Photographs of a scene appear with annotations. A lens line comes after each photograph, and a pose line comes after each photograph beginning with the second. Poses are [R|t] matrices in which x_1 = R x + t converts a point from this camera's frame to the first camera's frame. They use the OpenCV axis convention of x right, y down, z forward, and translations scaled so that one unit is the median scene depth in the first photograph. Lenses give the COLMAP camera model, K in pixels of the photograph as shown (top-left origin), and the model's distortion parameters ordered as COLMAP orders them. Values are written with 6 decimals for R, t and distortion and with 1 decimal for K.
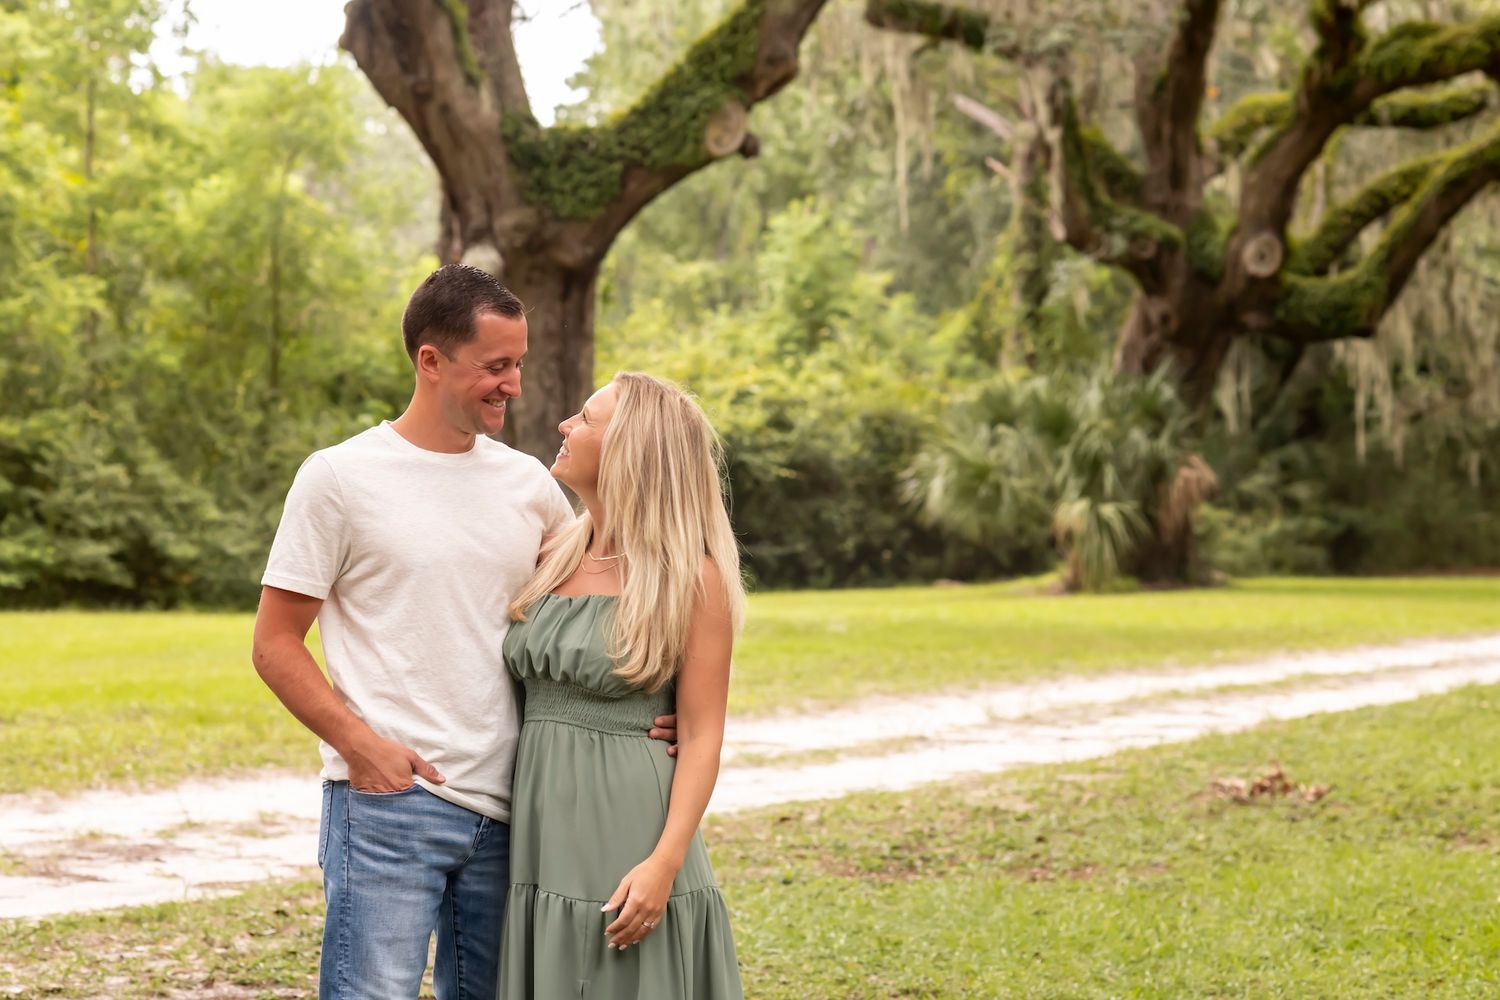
lens RADIAL K [[3642.0, 0, 750.0], [0, 3642.0, 500.0], [0, 0, 1]] dist [-0.043223, -0.041813]
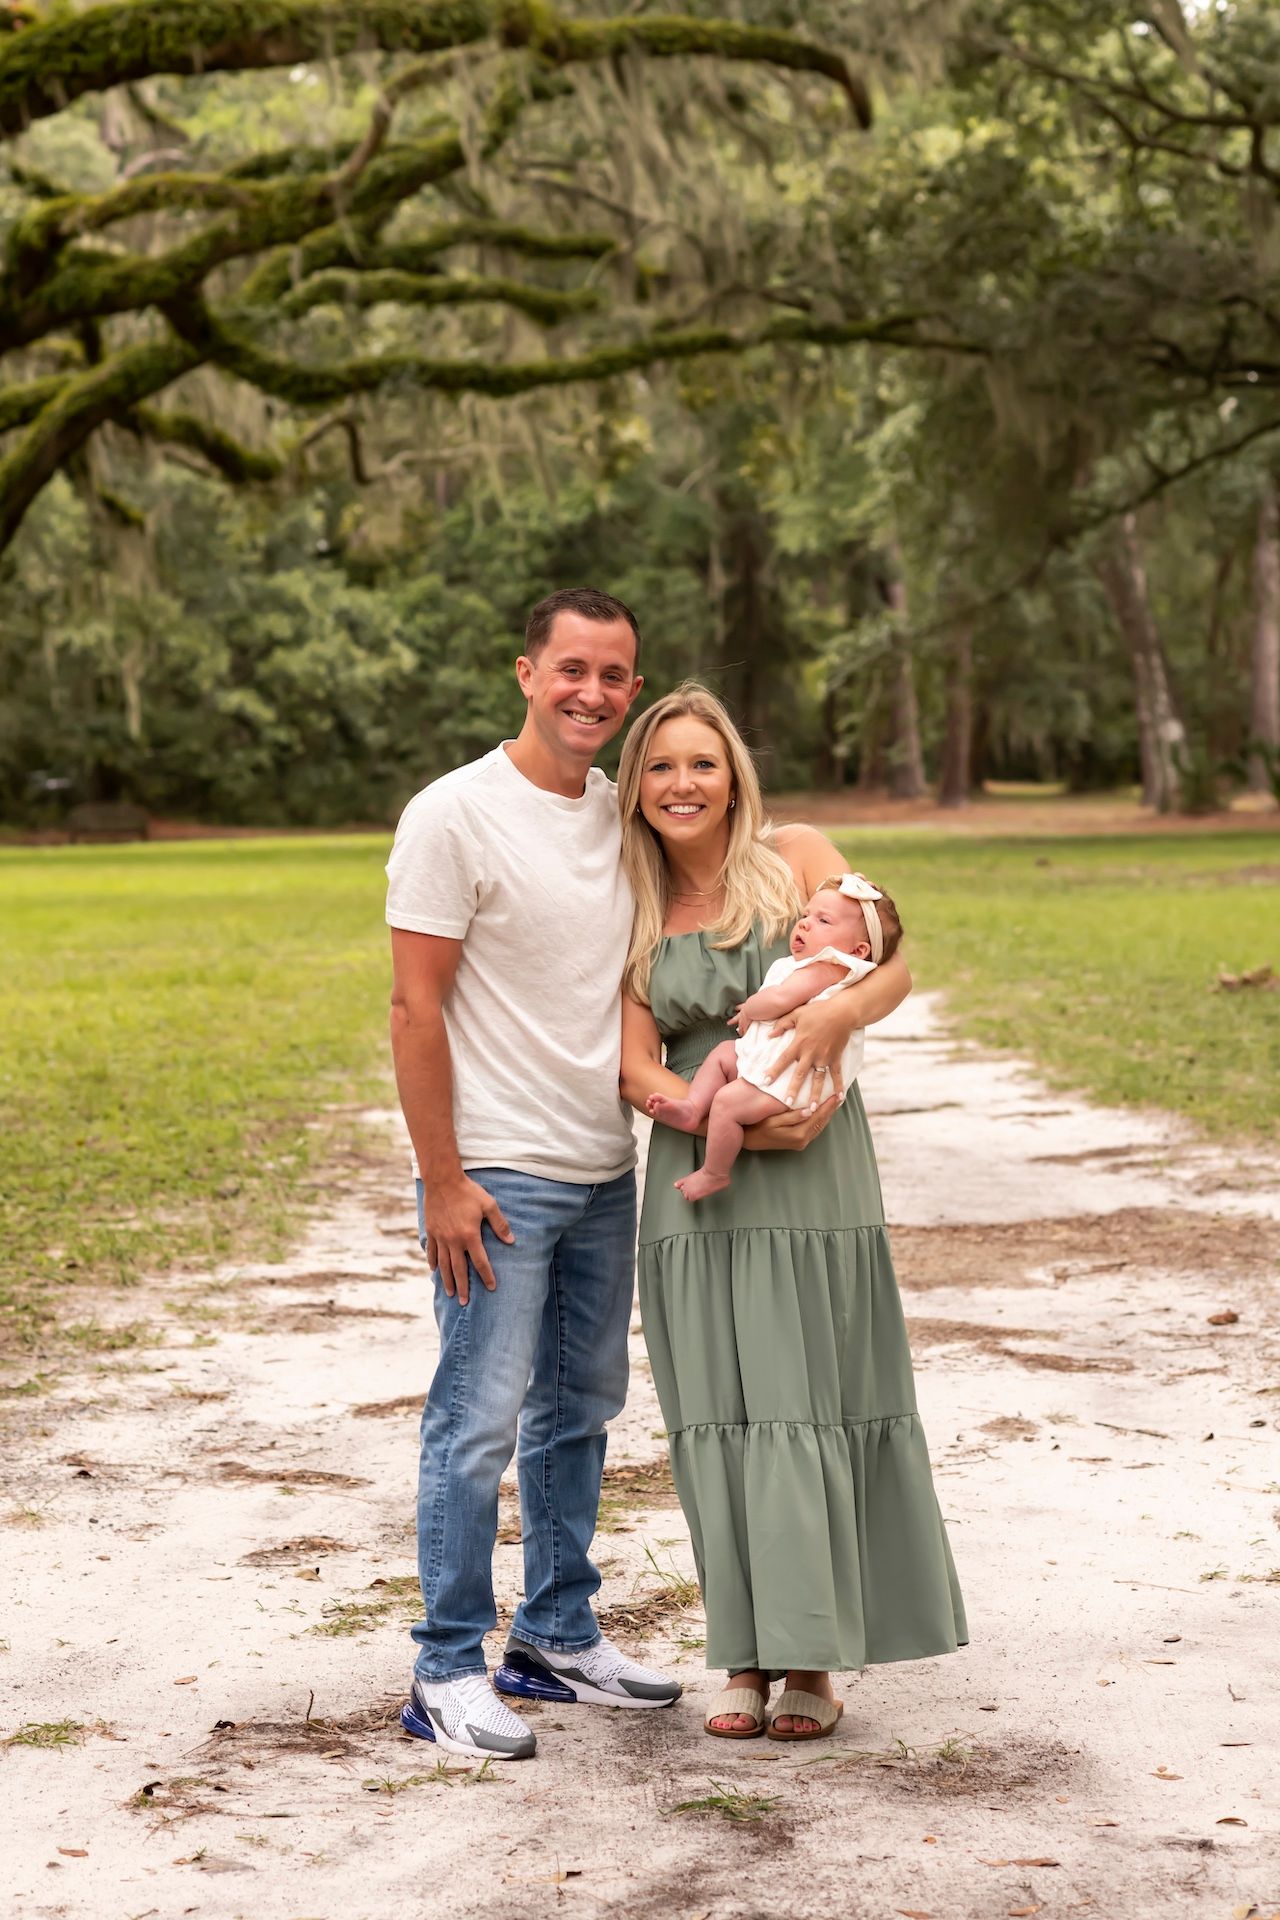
lens RADIAL K [[4574.2, 0, 640.0], [0, 4574.2, 960.0], [0, 0, 1]] dist [-0.027821, -0.273721]
pose [[0.877631, -0.041916, 0.477500, -0.367203], [0.020945, 0.998571, 0.049159, -0.005483], [-0.478879, -0.033142, 0.877255, -0.145398]]
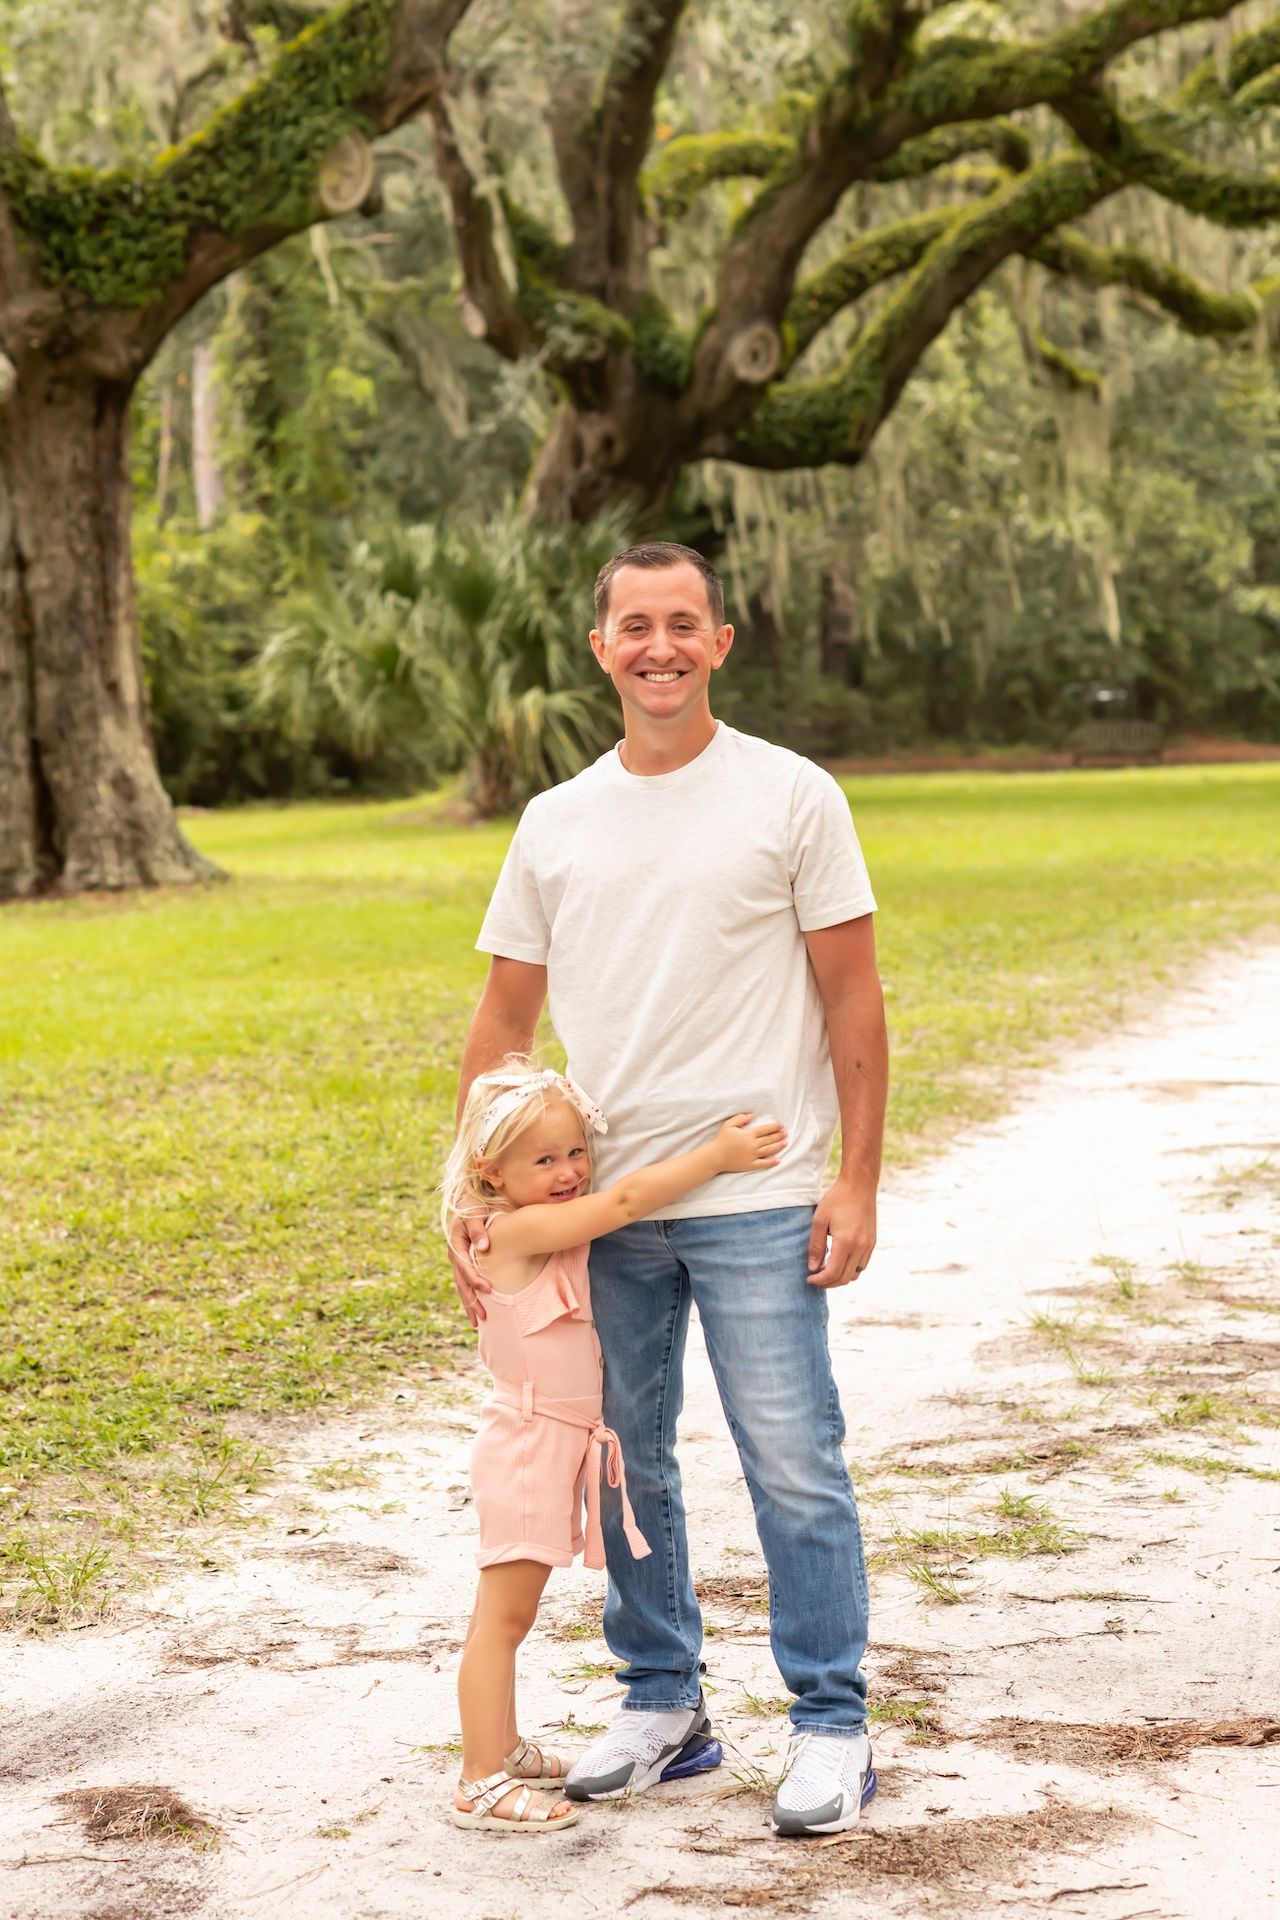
lens RADIAL K [[4661.7, 0, 640.0], [0, 4661.7, 960.0], [0, 0, 1]] dist [-0.043223, -0.041813]
pose [[0.969658, -0.044156, 0.240444, -0.166896], [0.029833, 0.997575, 0.062886, -0.006510], [-0.242638, -0.053805, 0.968624, 0.117055]]
